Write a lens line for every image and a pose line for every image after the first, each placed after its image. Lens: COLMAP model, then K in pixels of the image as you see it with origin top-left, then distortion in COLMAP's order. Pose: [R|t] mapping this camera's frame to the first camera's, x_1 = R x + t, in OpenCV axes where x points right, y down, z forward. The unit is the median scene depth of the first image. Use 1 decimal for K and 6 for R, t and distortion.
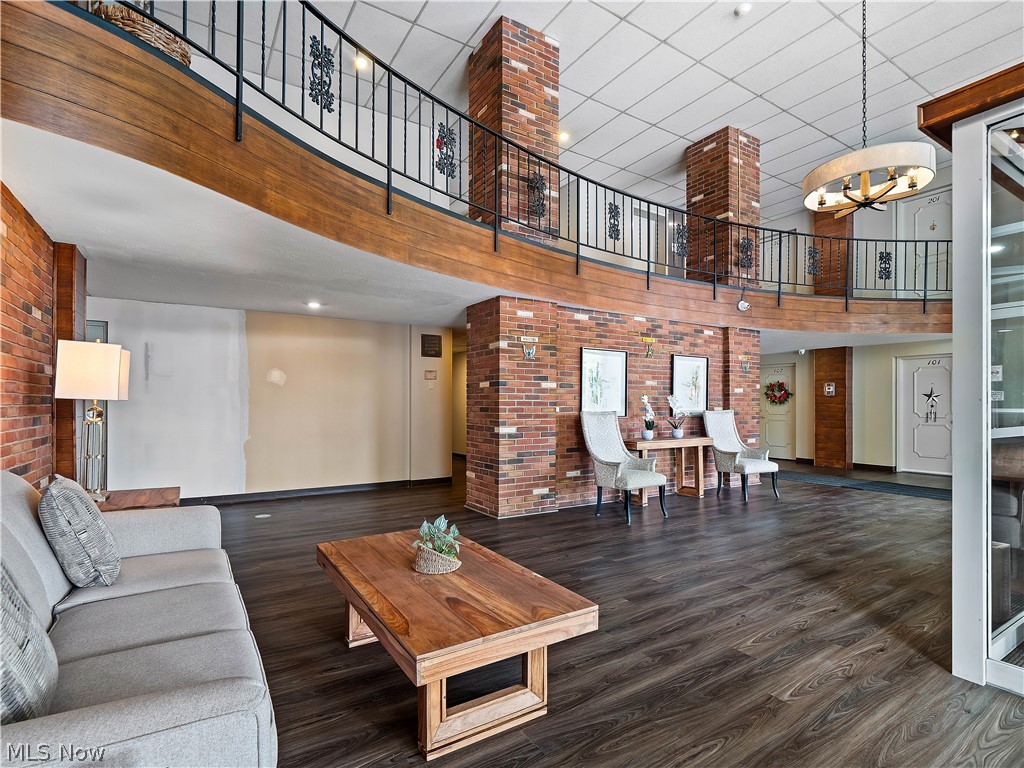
lens RADIAL K [[500.5, 0, 502.1], [0, 500.5, 402.5], [0, 0, 1]] dist [0.006302, -0.006205]
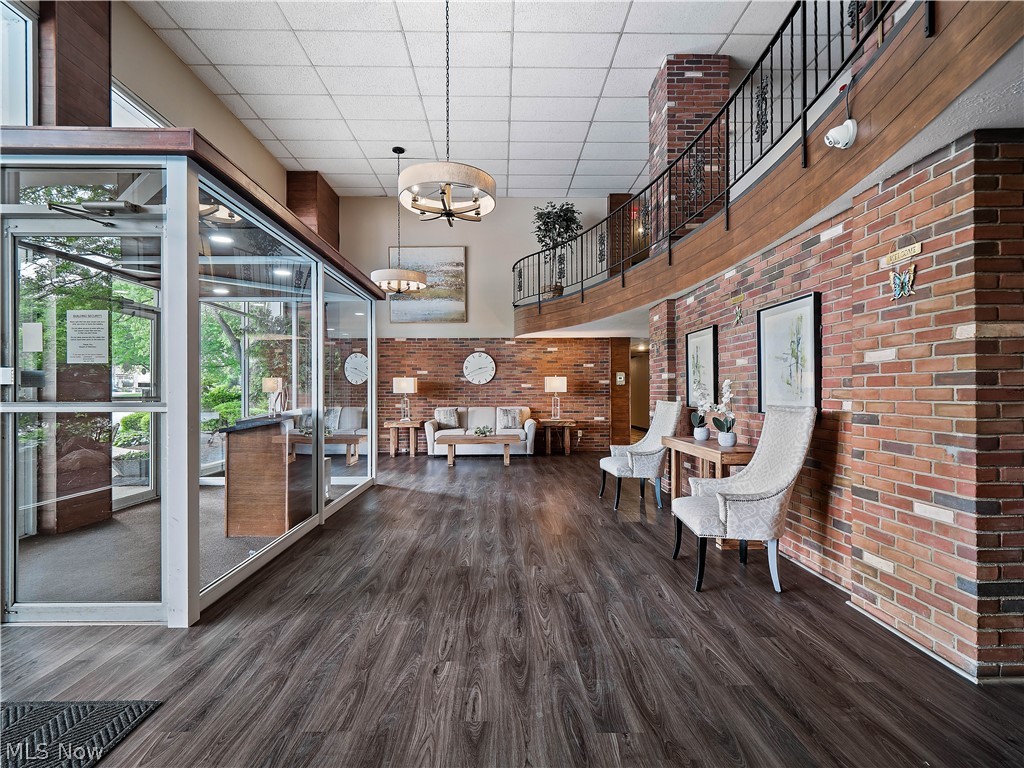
lens RADIAL K [[500.5, 0, 510.5], [0, 500.5, 387.7], [0, 0, 1]] dist [0.006302, -0.006205]
pose [[-0.505969, -0.009751, -0.862496, 0.960817], [0.001542, 0.999924, -0.012209, 0.003000], [0.862550, -0.007508, -0.505916, 0.999380]]
